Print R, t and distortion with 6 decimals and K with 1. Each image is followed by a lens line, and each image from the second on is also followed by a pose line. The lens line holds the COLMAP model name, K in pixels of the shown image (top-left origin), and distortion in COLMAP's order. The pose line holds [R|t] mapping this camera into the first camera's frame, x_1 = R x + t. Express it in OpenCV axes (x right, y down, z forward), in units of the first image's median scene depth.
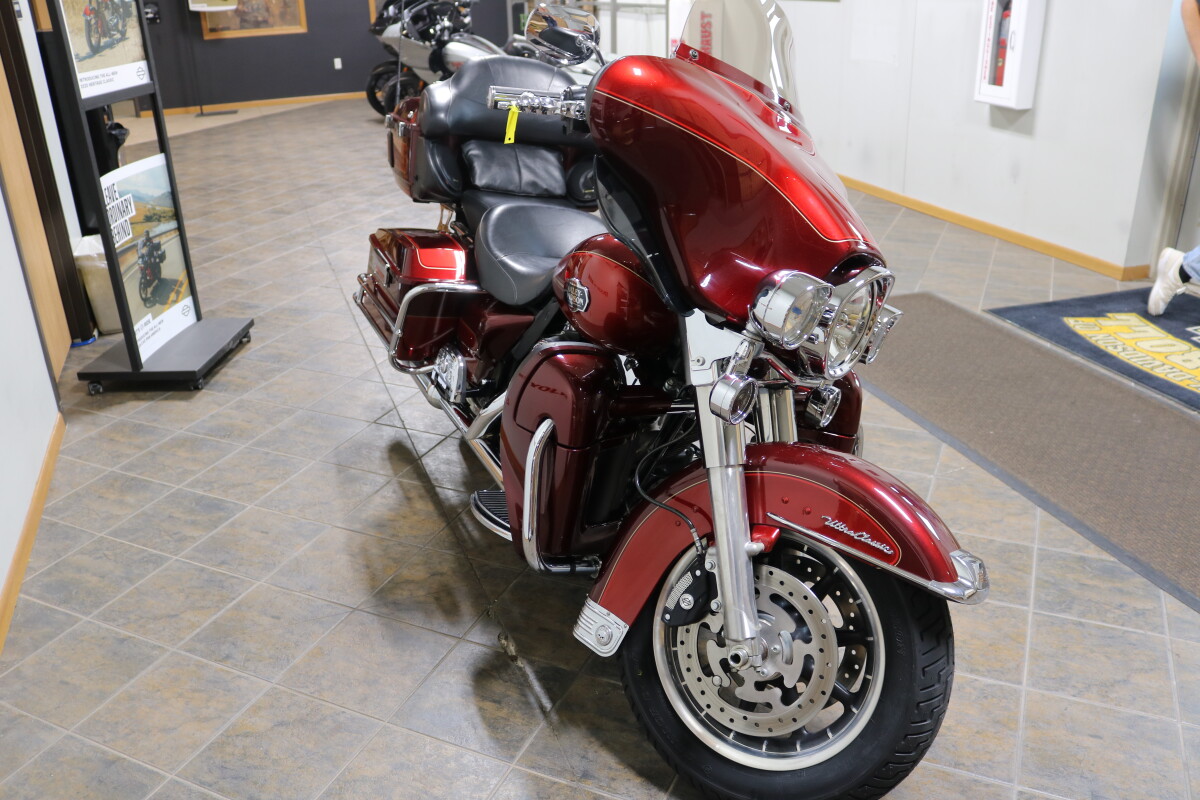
lens RADIAL K [[999.0, 0, 600.0], [0, 999.0, 400.0], [0, 0, 1]] dist [-0.133244, 0.104842]
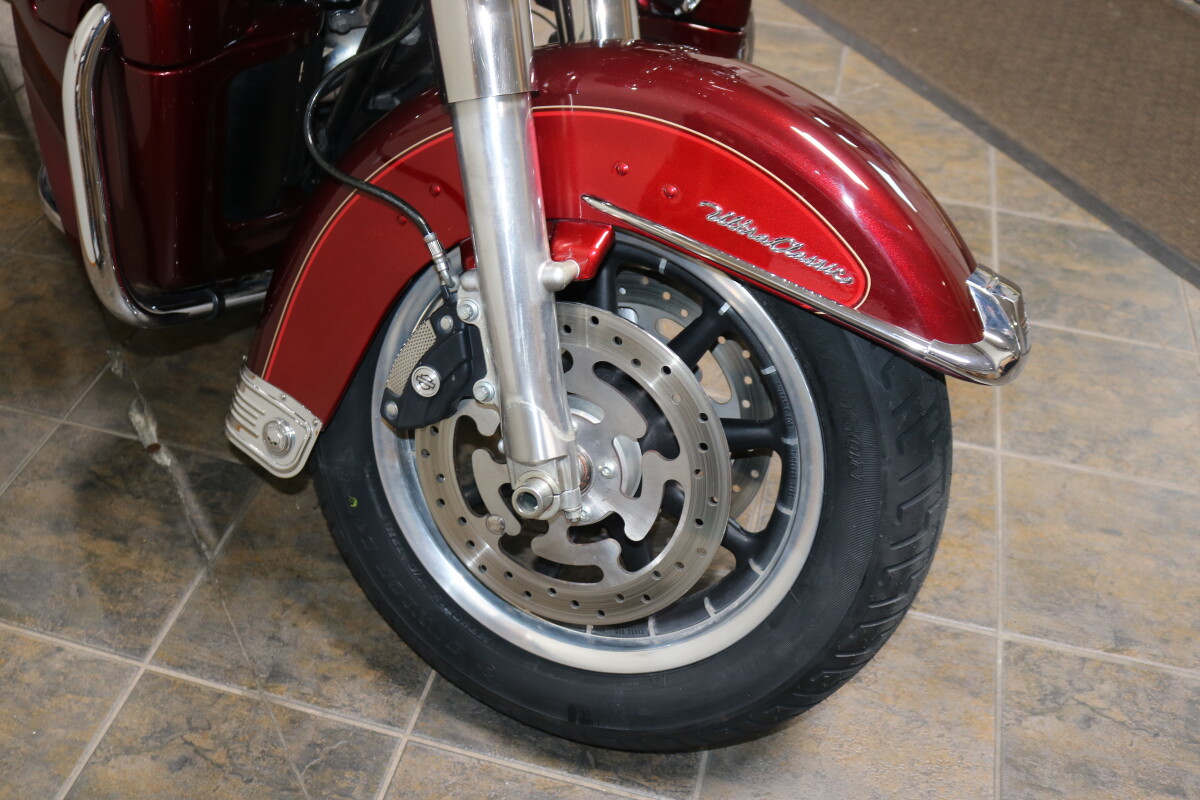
lens RADIAL K [[1110.7, 0, 600.0], [0, 1110.7, 400.0], [0, 0, 1]] dist [-0.139924, 0.135096]
pose [[0.982633, -0.073276, 0.170478, 0.065224], [0.010546, 0.939296, 0.342946, 0.020411], [-0.185259, -0.335192, 0.923756, 0.396886]]
